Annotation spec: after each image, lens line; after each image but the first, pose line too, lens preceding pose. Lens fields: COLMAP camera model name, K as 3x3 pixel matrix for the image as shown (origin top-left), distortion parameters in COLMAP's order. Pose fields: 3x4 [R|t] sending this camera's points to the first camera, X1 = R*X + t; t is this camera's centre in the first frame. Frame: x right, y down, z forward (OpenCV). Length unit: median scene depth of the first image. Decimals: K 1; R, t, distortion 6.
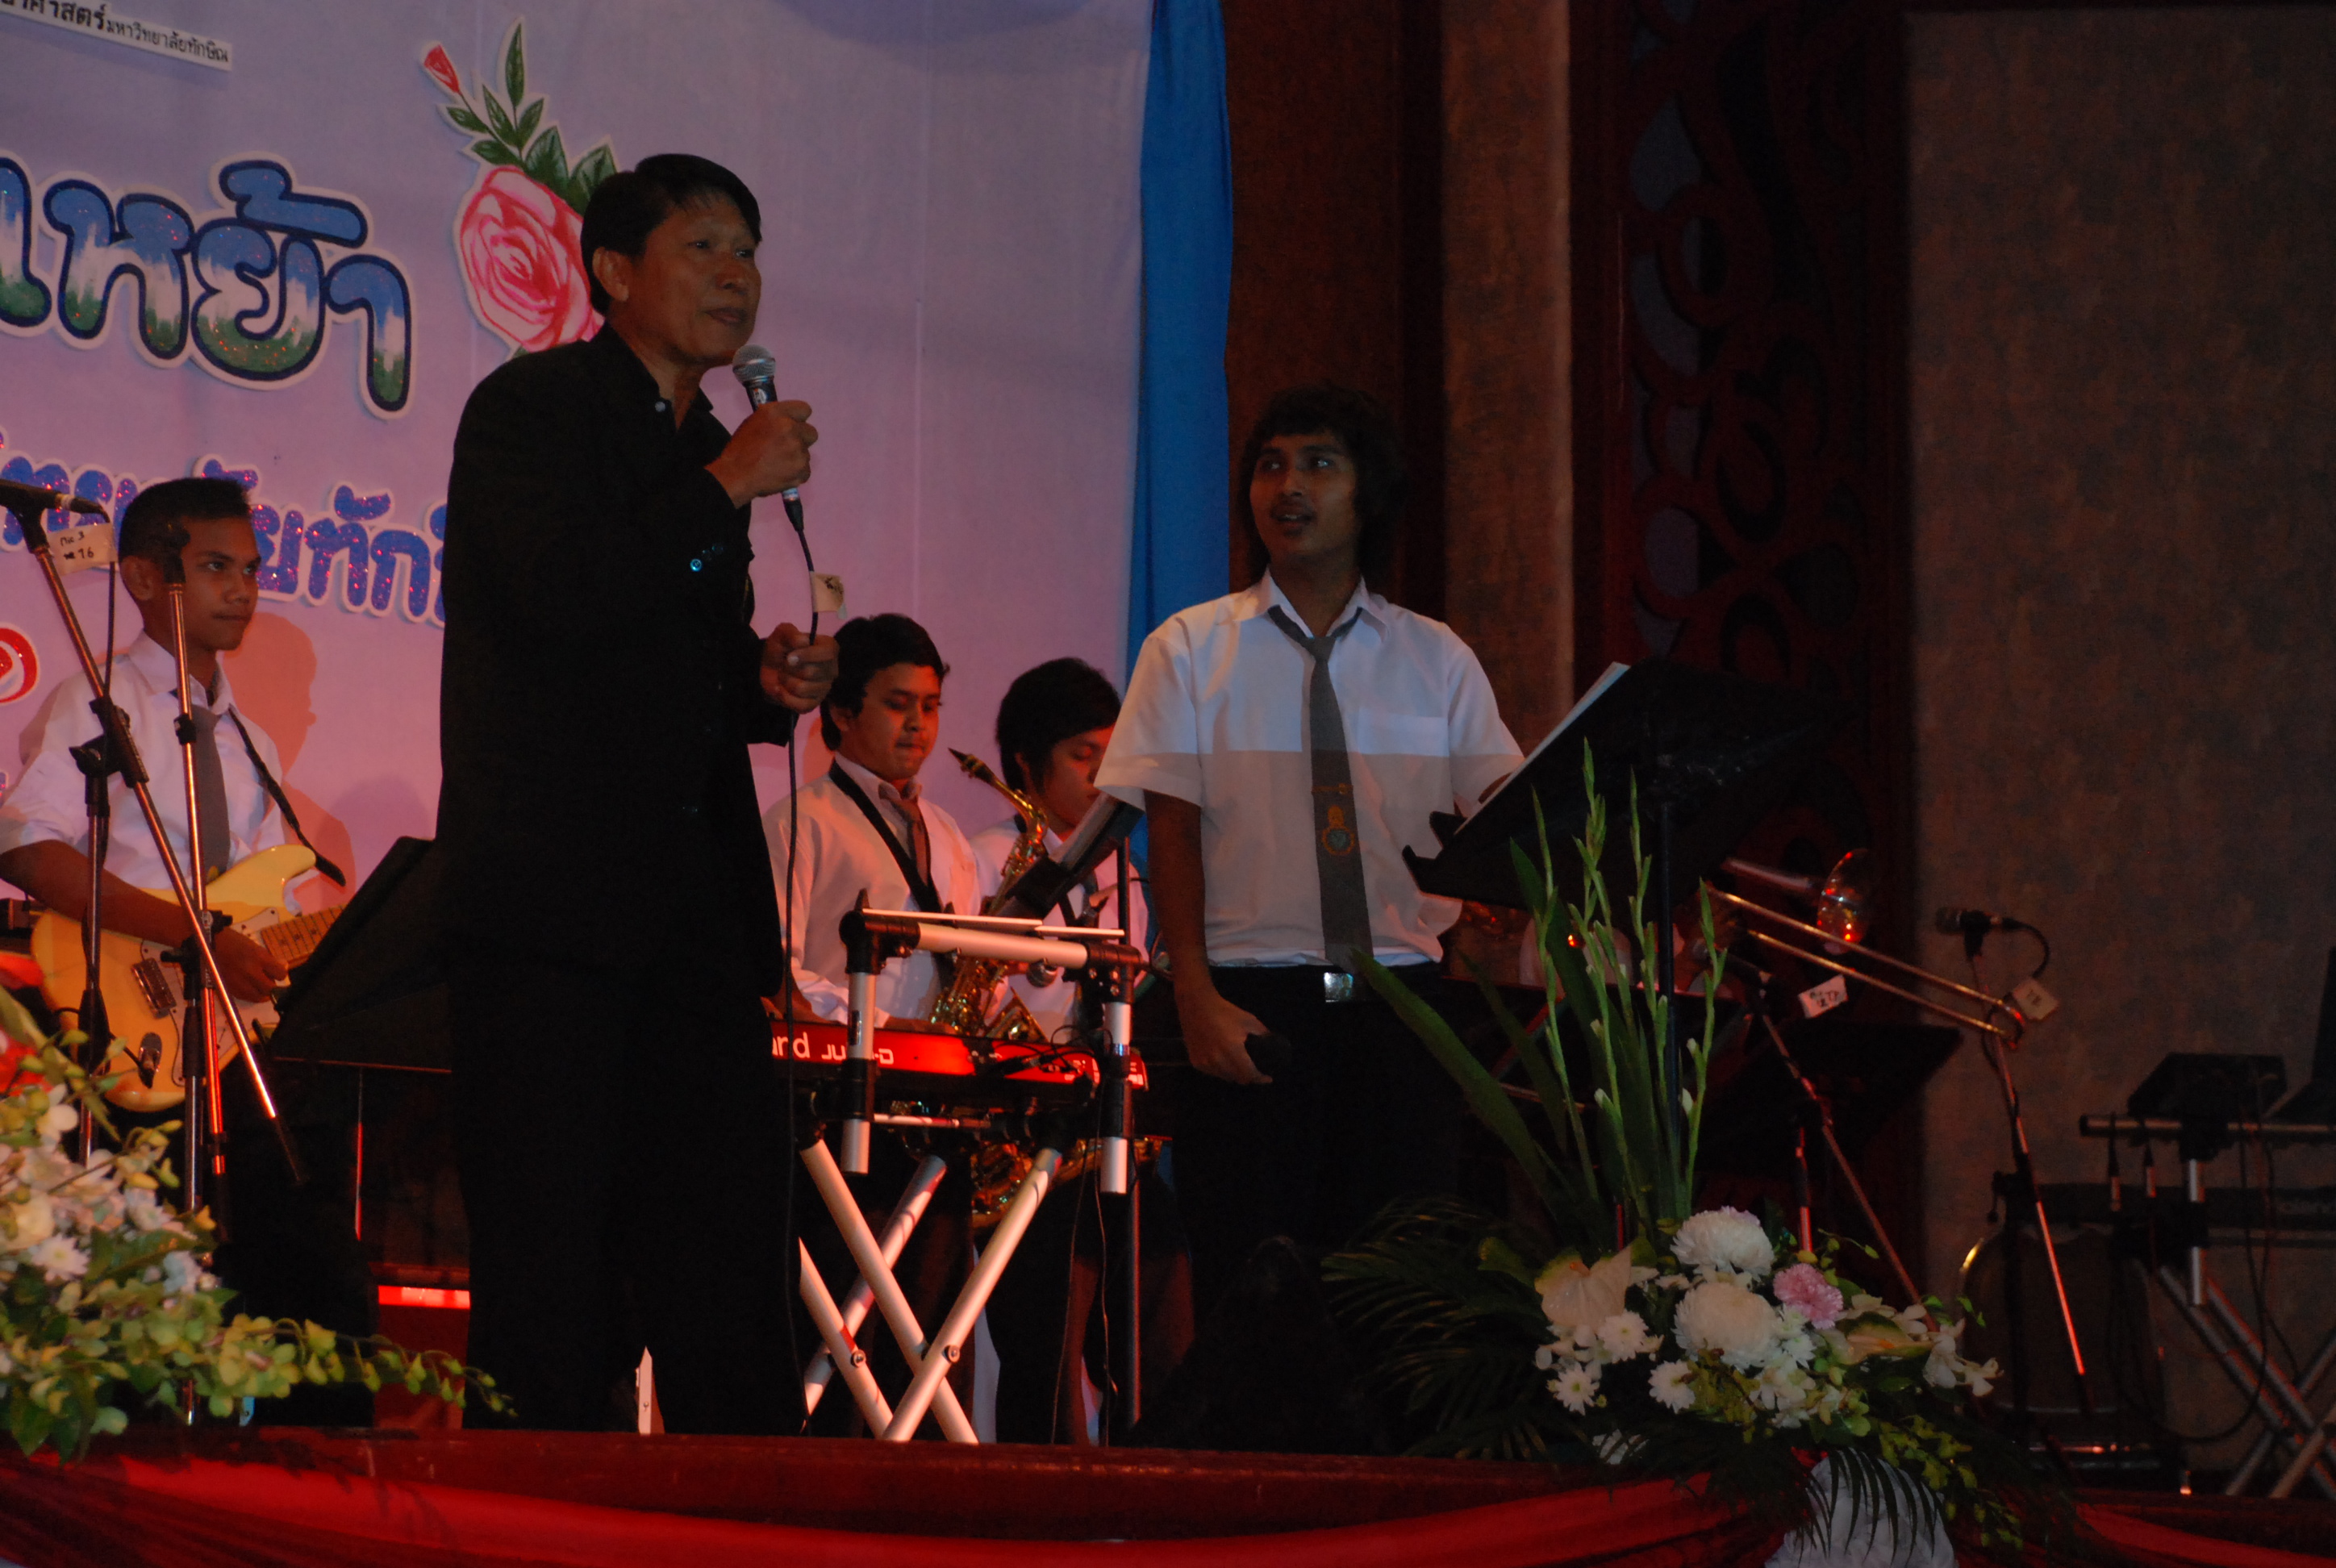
lens RADIAL K [[7659.2, 0, 1206.1], [0, 7659.2, 829.2], [0, 0, 1]] dist [1.081282, 0.000000]
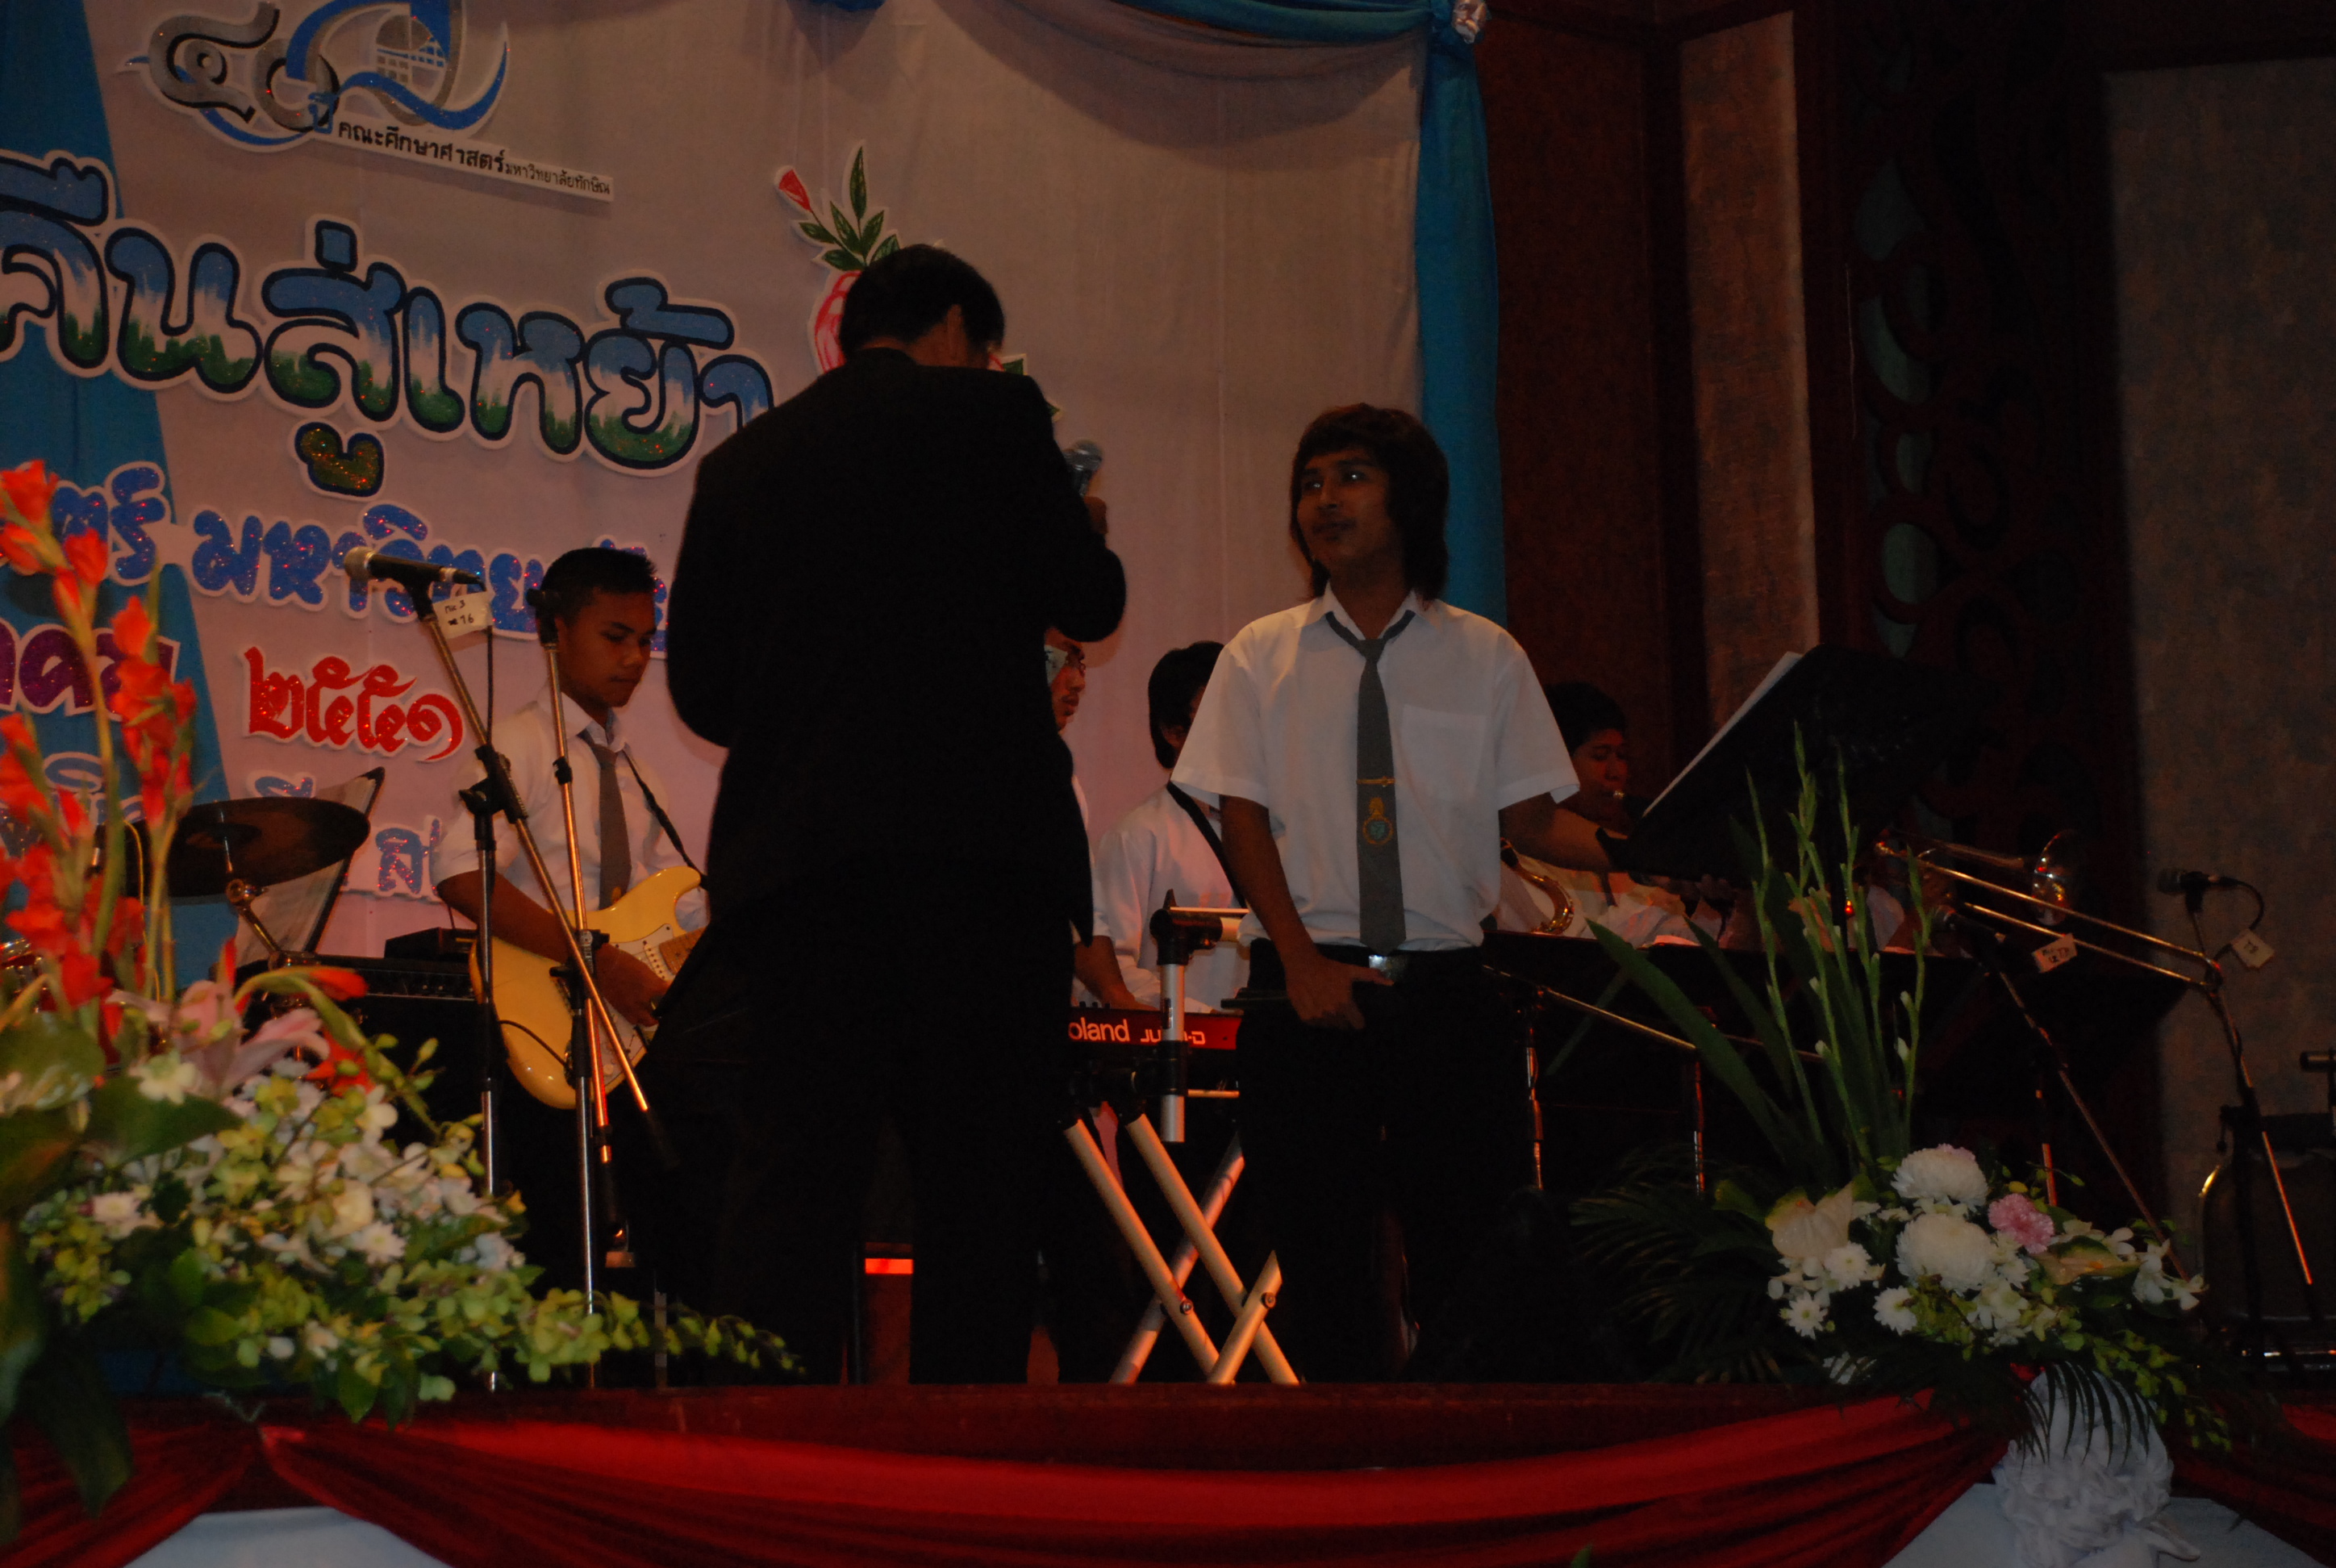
lens RADIAL K [[6201.9, 0, 1206.0], [0, 6201.9, 827.7], [0, 0, 1]] dist [0.761422, 0.000000]
pose [[0.996477, -0.041829, -0.072696, 0.029935], [0.041368, 0.999113, -0.007844, 0.006808], [0.072960, 0.004809, 0.997323, 0.106187]]
